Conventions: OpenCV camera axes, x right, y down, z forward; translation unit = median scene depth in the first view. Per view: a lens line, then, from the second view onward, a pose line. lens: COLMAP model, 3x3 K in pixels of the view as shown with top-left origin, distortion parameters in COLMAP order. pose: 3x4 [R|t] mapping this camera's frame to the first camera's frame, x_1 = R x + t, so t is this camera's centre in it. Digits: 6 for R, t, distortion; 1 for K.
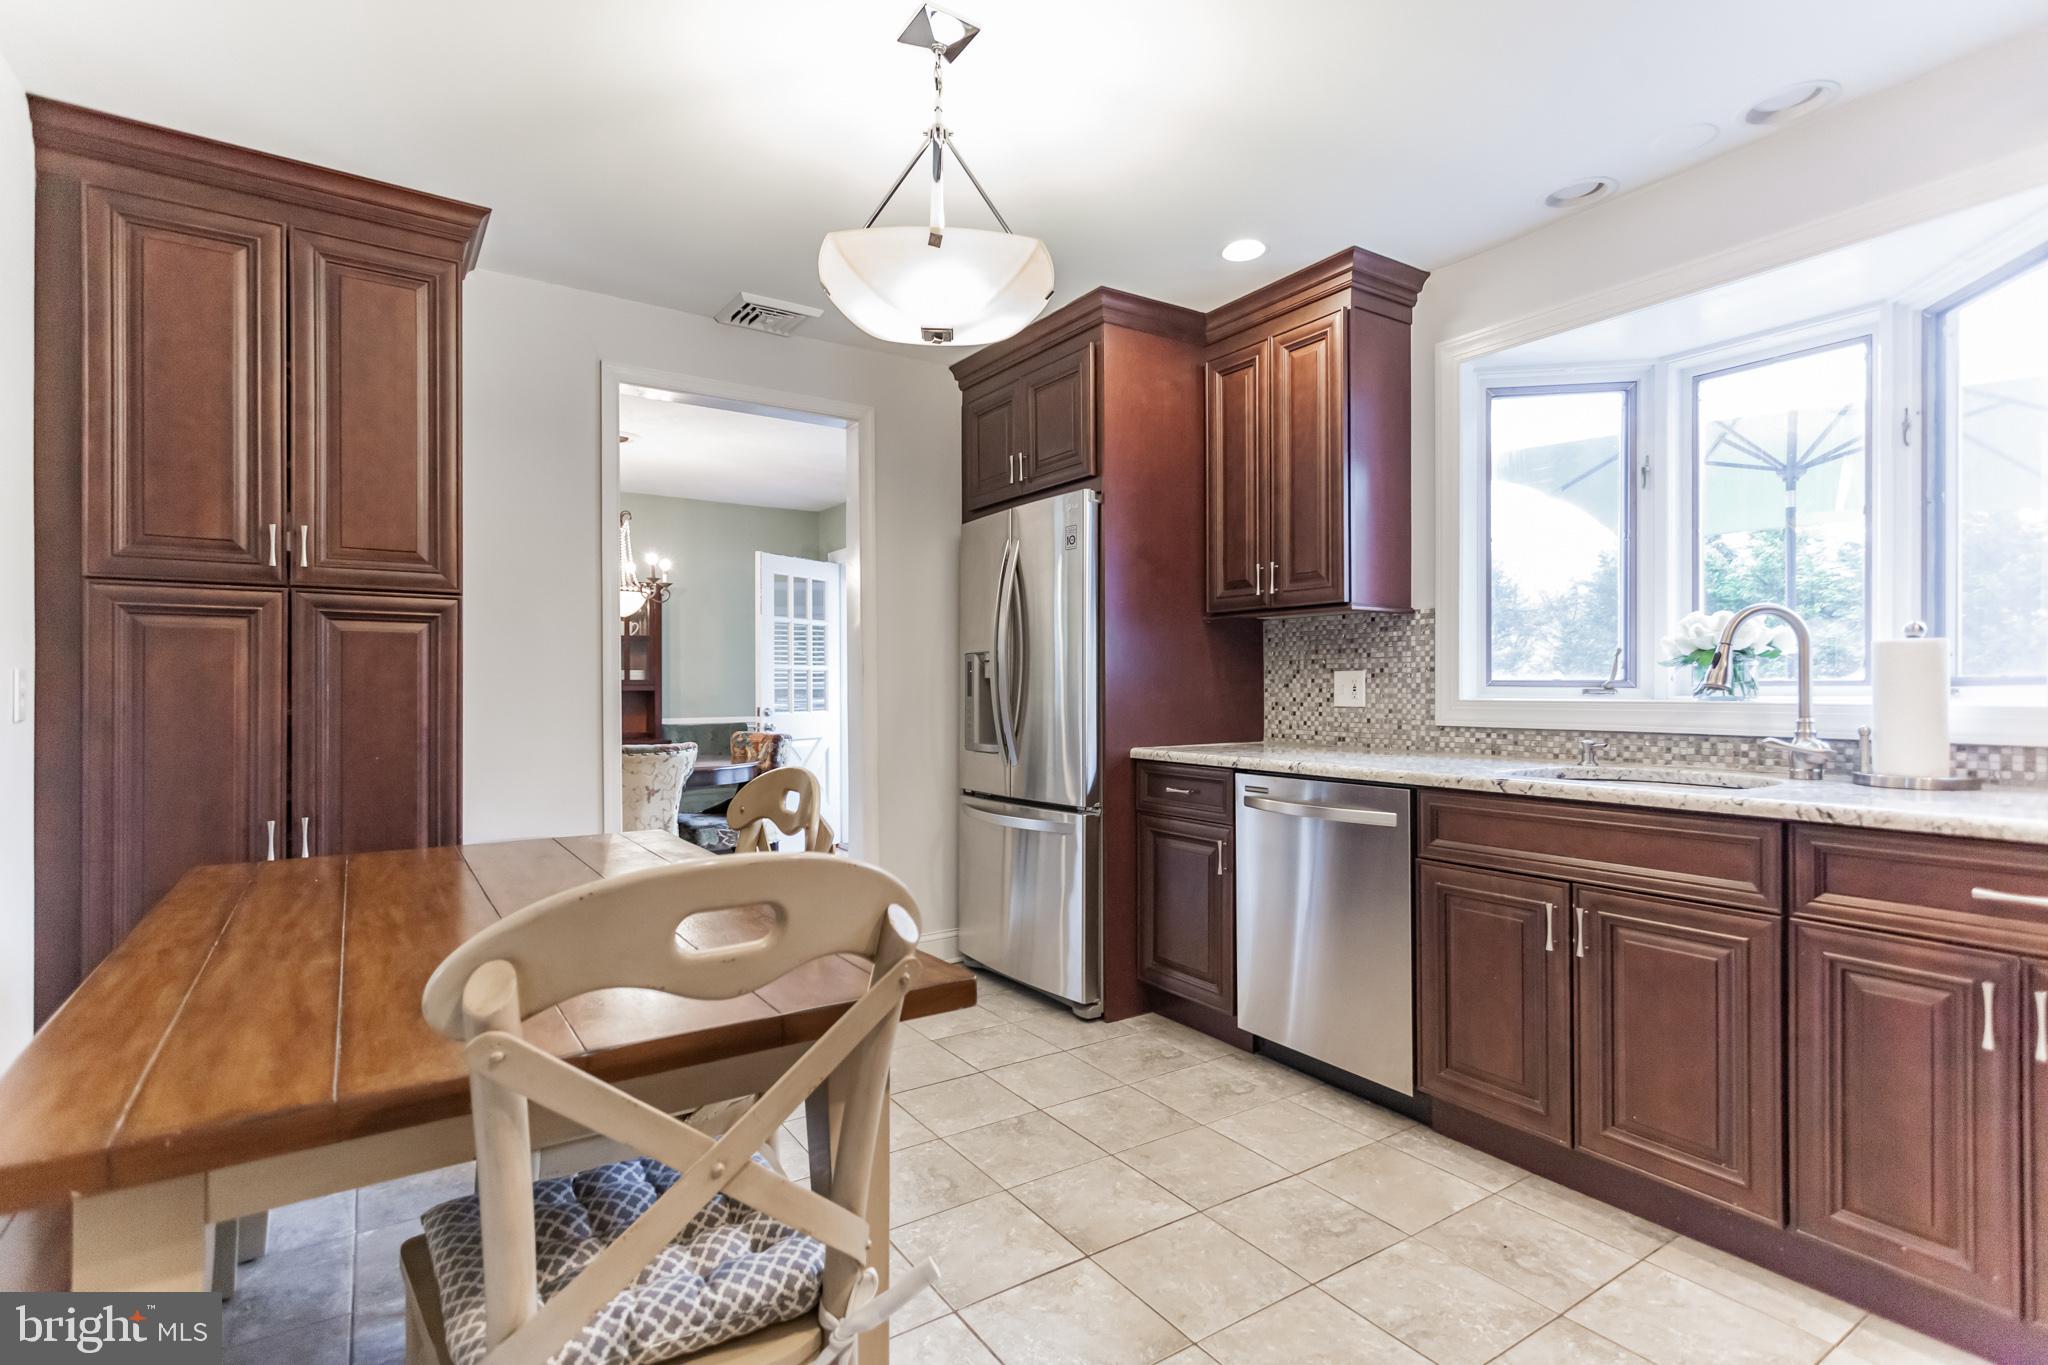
lens RADIAL K [[980.1, 0, 976.2], [0, 980.1, 698.4], [0, 0, 1]] dist [0.007572, 0.000932]
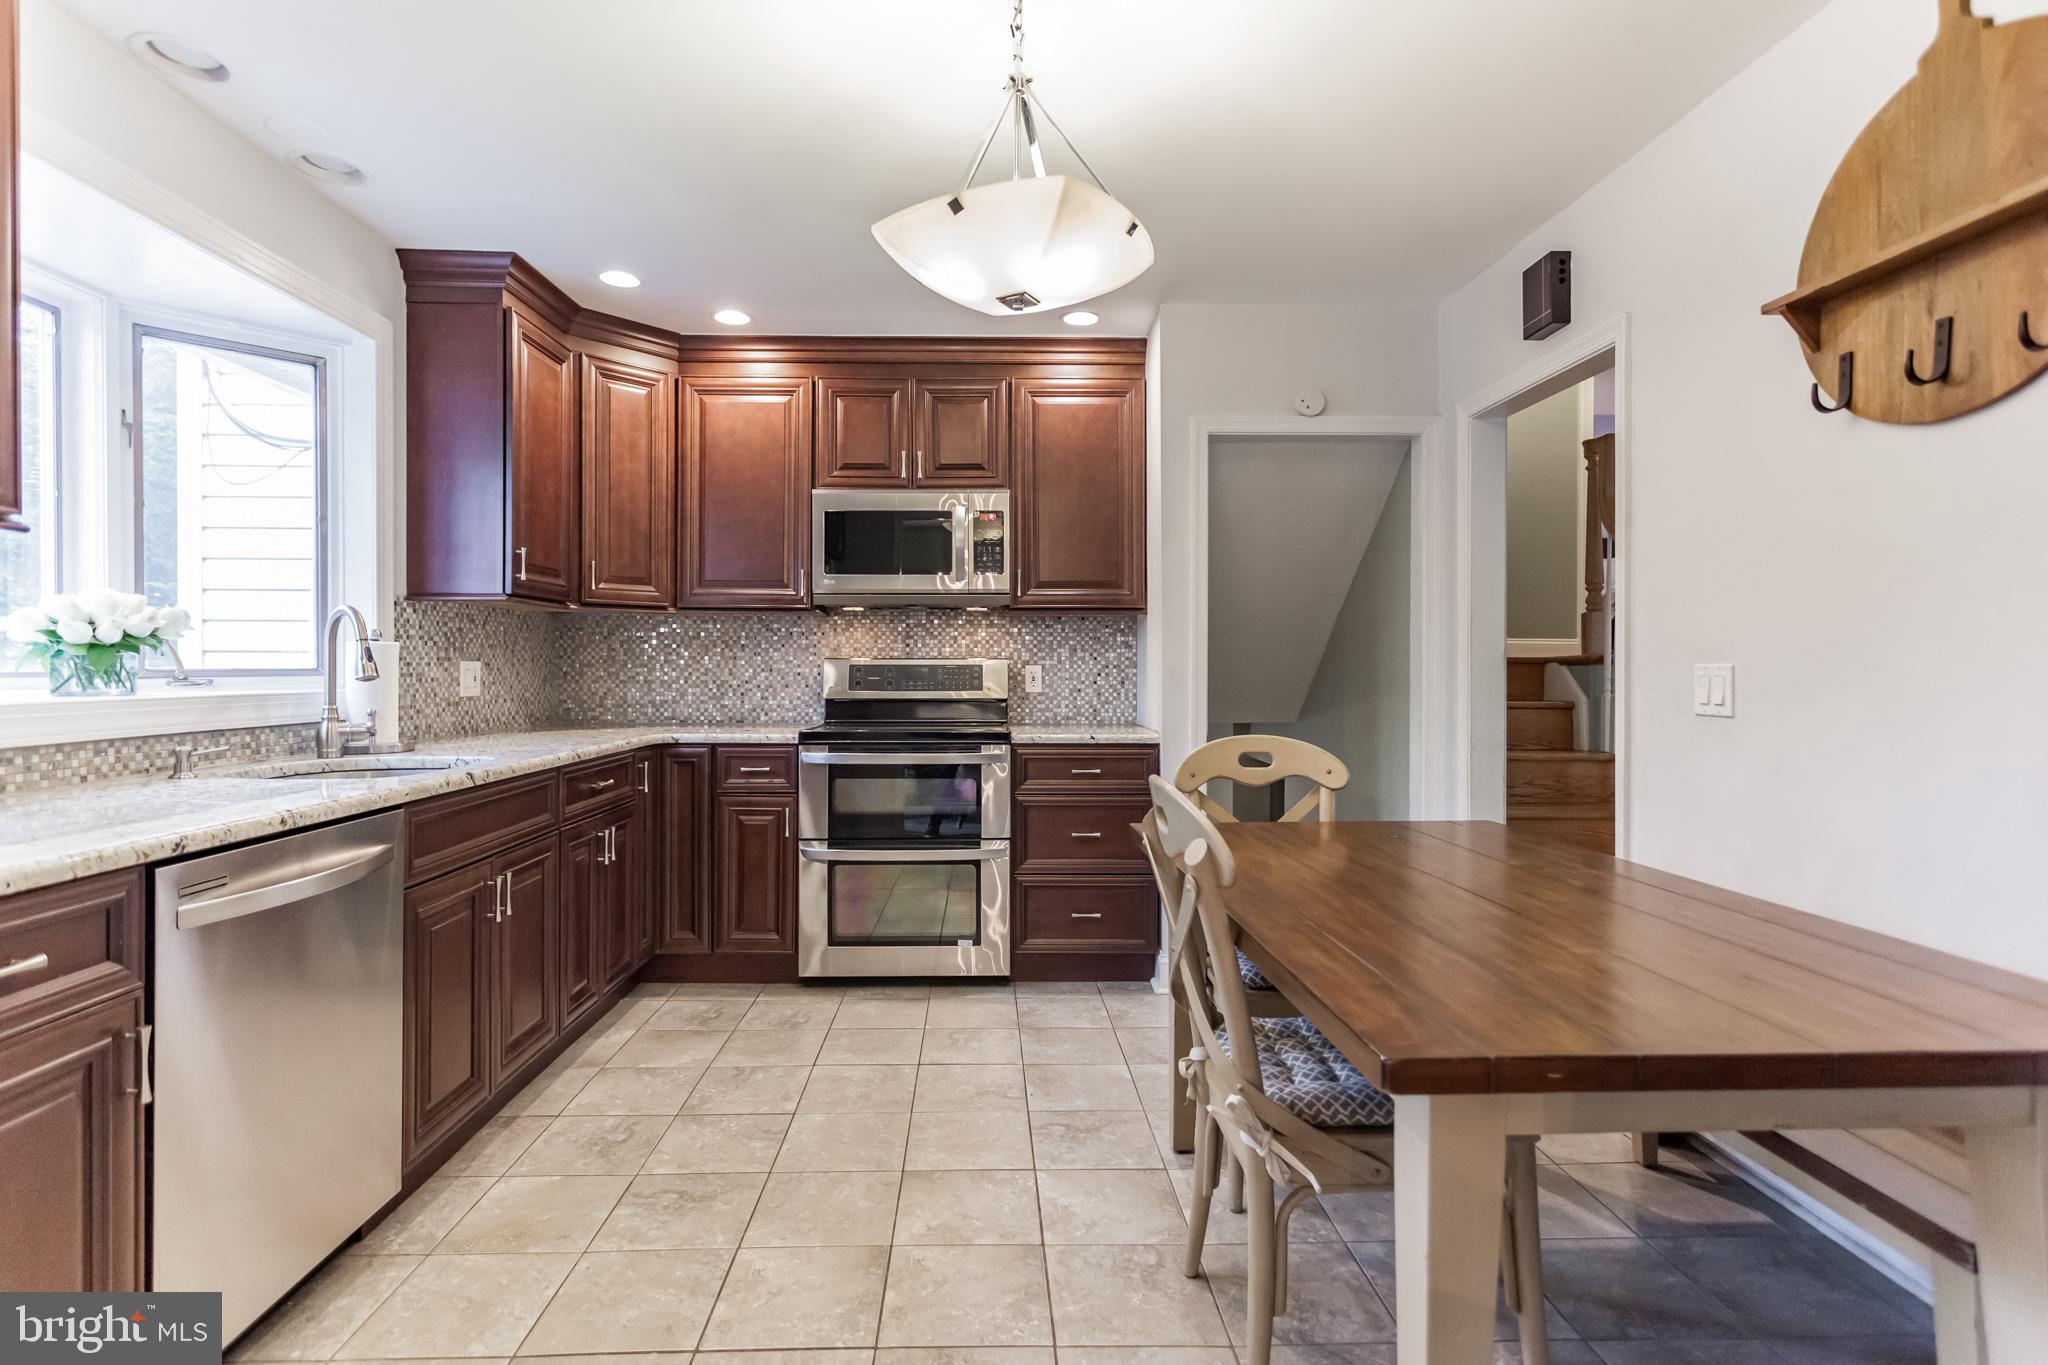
lens RADIAL K [[1000.4, 0, 1020.8], [0, 1000.4, 679.3], [0, 0, 1]] dist [0.010053, 0.000518]
pose [[-0.871036, -0.003751, 0.491205, -0.397018], [0.008476, 0.999707, 0.022665, -0.026598], [-0.491146, 0.023905, -0.870749, 1.432009]]
